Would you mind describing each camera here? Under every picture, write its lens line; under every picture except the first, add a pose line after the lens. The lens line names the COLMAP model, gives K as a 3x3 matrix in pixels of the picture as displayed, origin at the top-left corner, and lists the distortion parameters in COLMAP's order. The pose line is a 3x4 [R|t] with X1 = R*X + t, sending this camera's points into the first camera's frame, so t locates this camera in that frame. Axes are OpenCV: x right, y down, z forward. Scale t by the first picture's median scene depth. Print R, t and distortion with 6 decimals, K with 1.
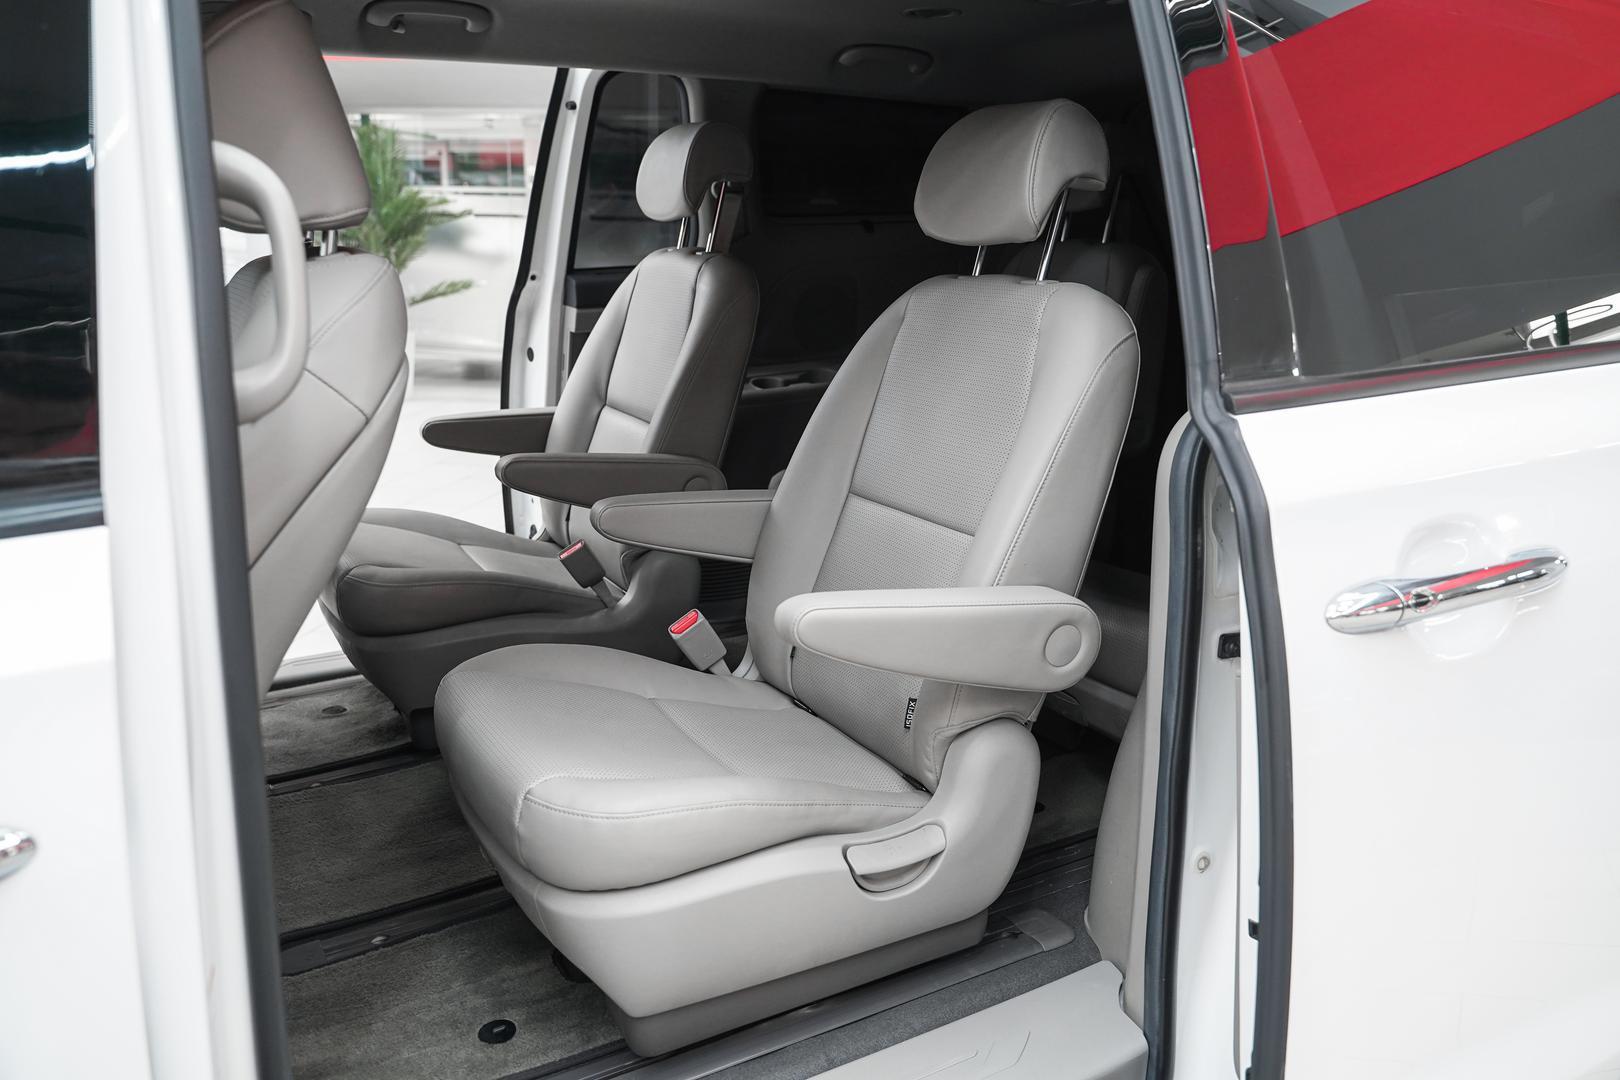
lens RADIAL K [[1290.4, 0, 810.0], [0, 1290.4, 540.0], [0, 0, 1]] dist [-0.011738, 0.002544]
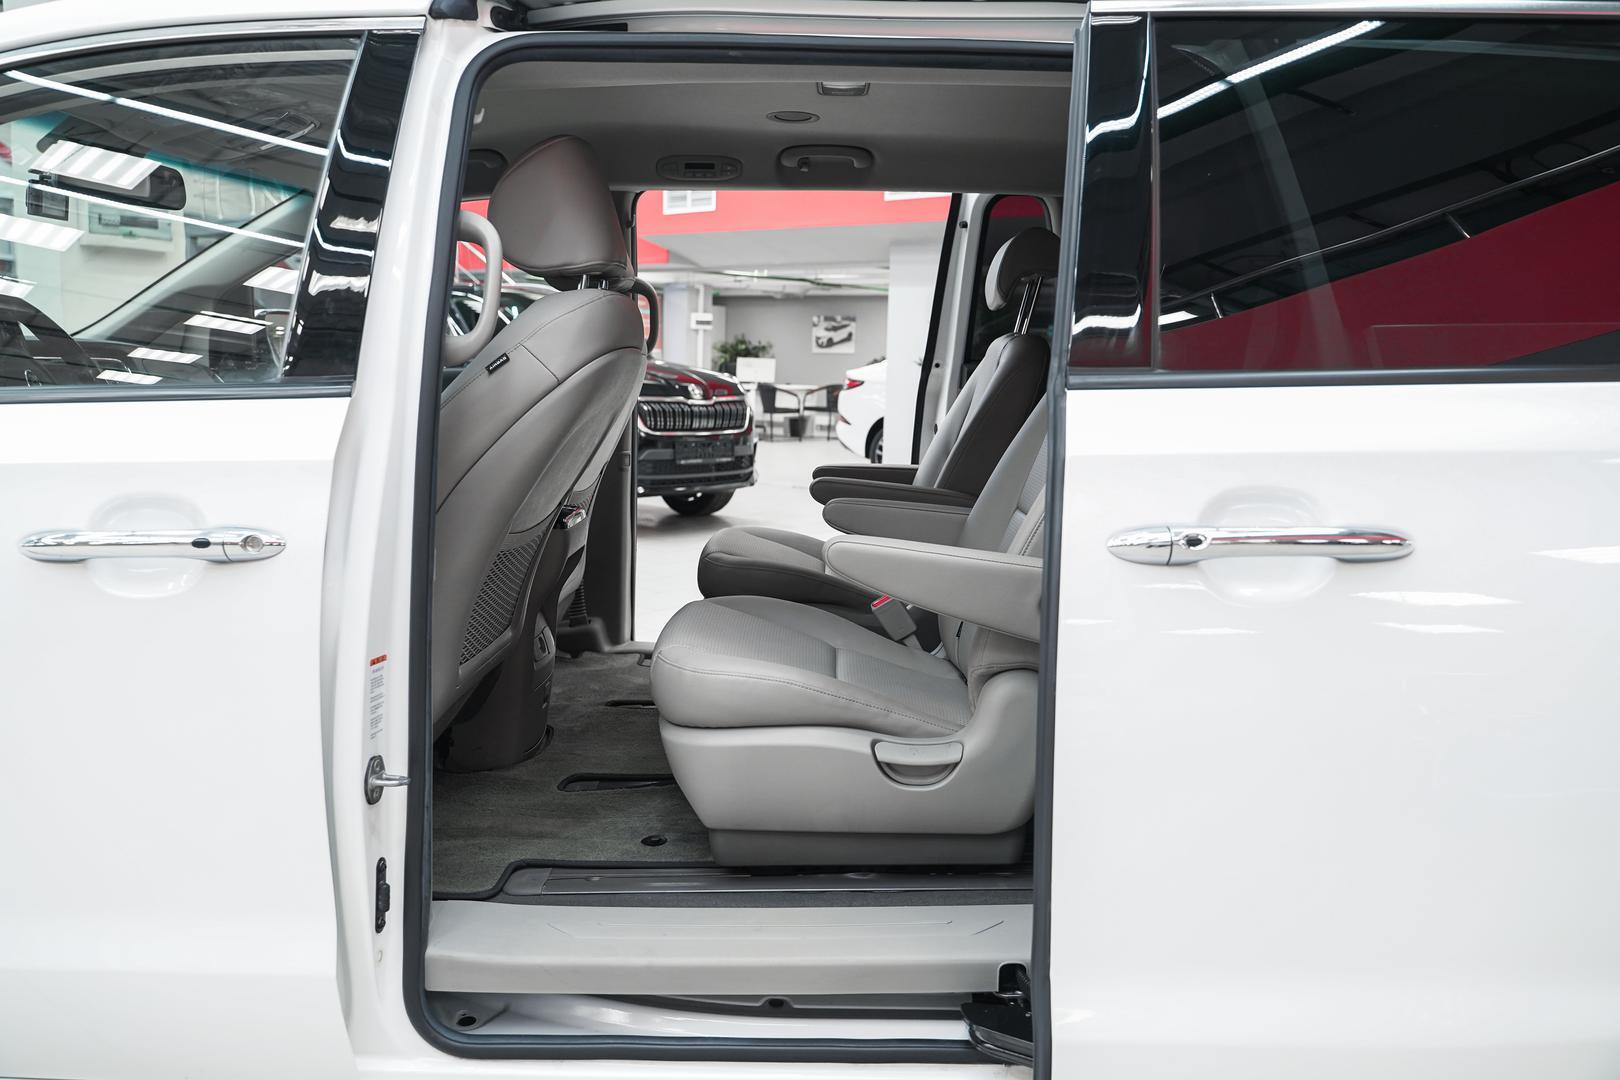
lens RADIAL K [[1290.4, 0, 810.0], [0, 1290.4, 540.0], [0, 0, 1]] dist [-0.011738, 0.002544]
pose [[0.870718, 0.082121, -0.484878, 0.552429], [-0.137605, 0.987259, -0.079897, 0.143029], [0.472139, 0.136289, 0.870925, -0.188323]]
